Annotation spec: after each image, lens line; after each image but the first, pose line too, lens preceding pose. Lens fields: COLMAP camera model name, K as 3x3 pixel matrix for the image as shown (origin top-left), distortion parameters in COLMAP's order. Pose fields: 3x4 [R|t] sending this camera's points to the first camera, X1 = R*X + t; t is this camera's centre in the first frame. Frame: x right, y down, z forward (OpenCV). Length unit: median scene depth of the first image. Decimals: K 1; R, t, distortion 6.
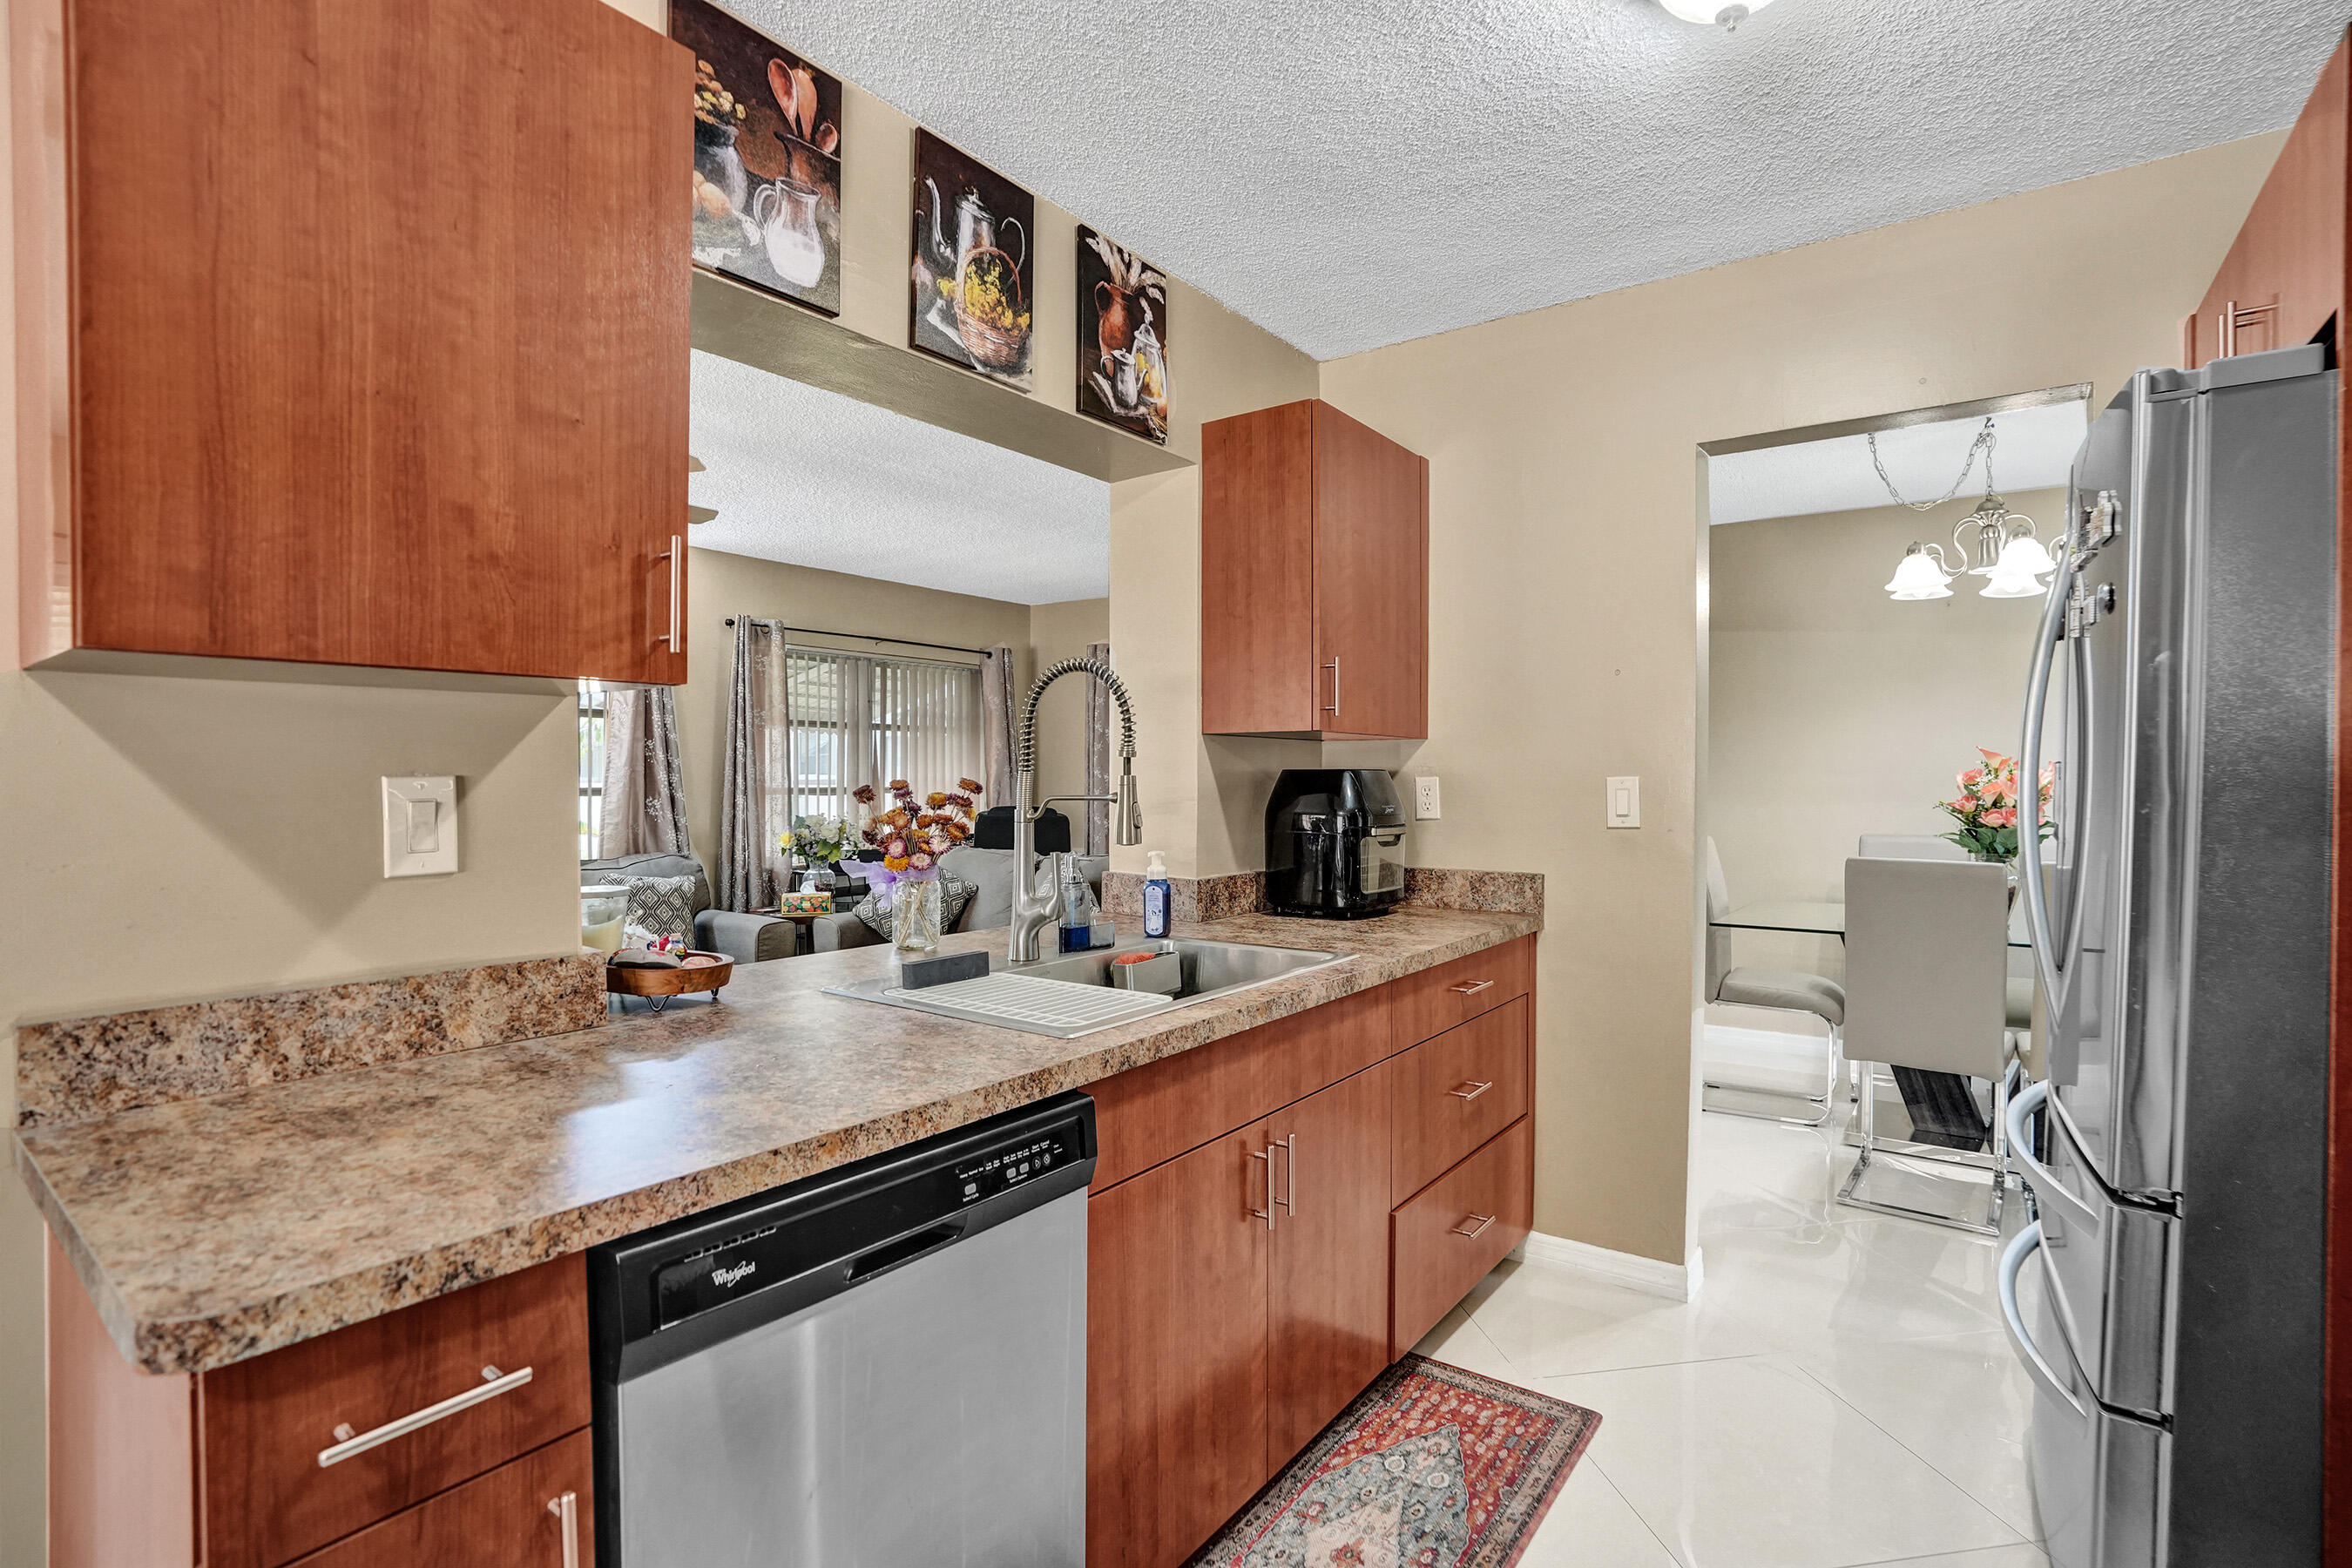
lens RADIAL K [[1105.9, 0, 1176.0], [0, 1105.9, 784.0], [0, 0, 1]] dist [-0.073179, 0.035681]
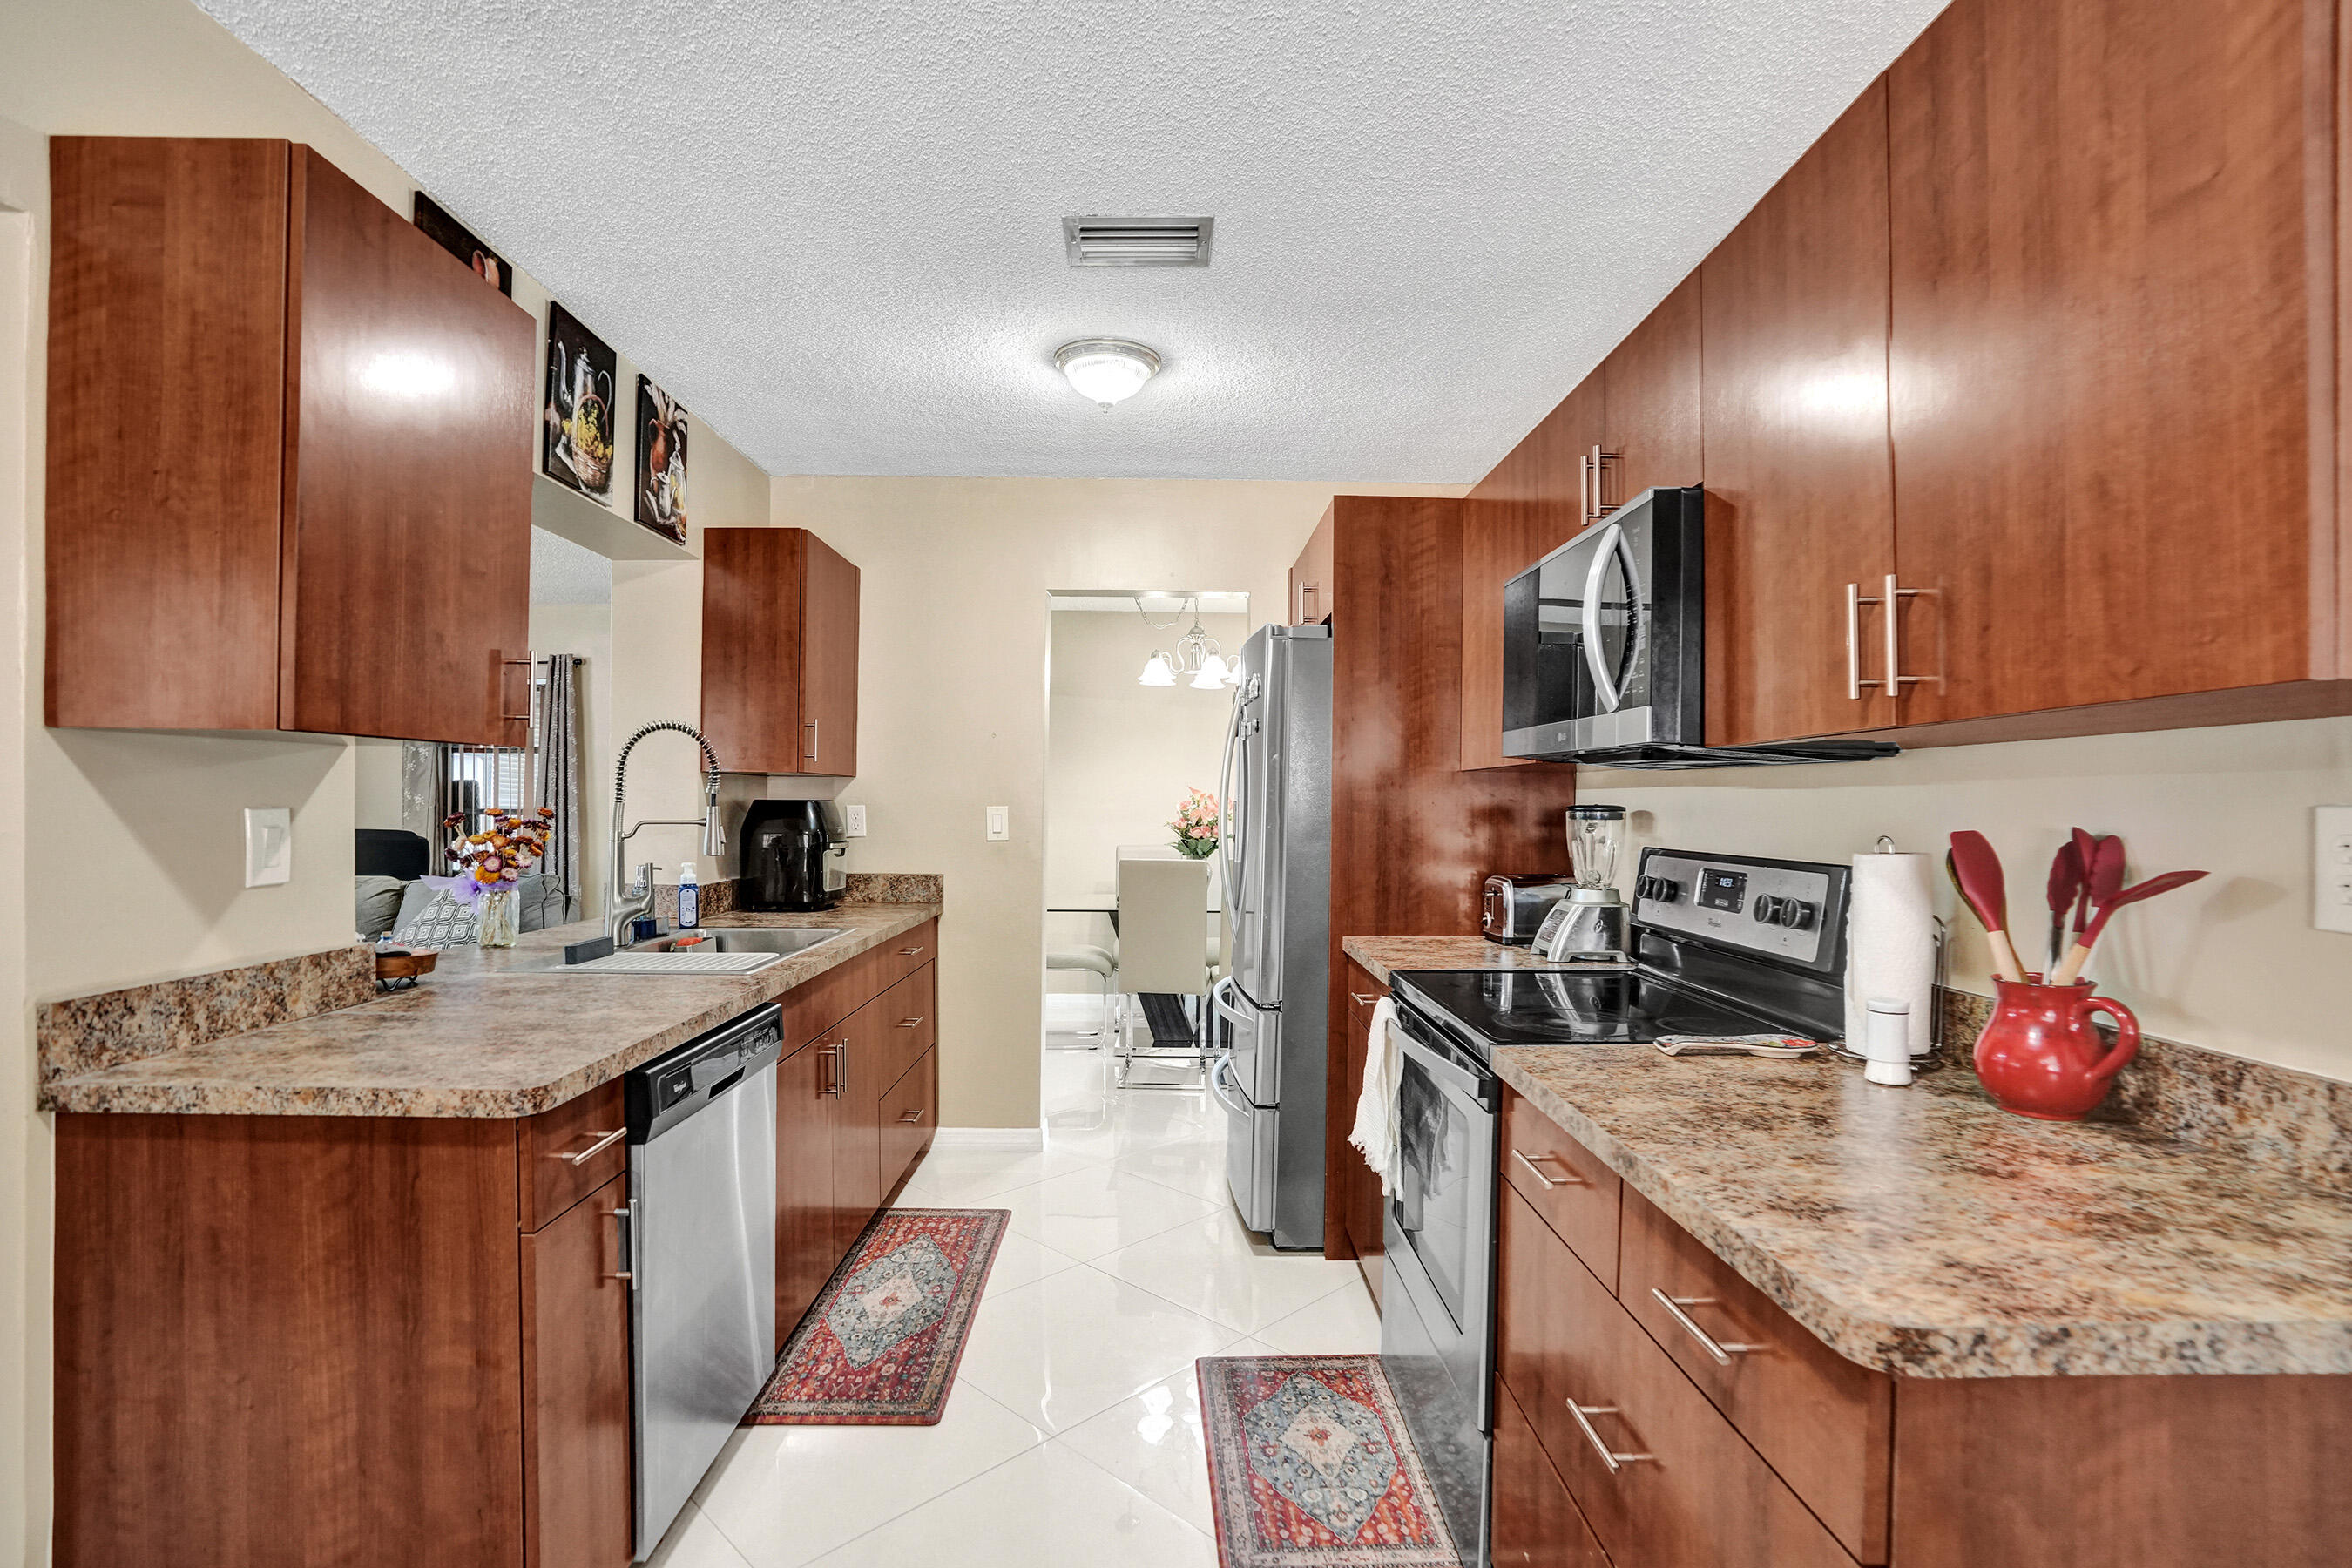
lens RADIAL K [[1105.9, 0, 1176.0], [0, 1105.9, 784.0], [0, 0, 1]] dist [-0.073179, 0.035681]
pose [[0.796536, 0.015531, 0.604392, -0.373961], [-0.004009, 0.999784, -0.020407, -0.009067], [-0.604578, 0.013832, 0.796426, -0.417268]]
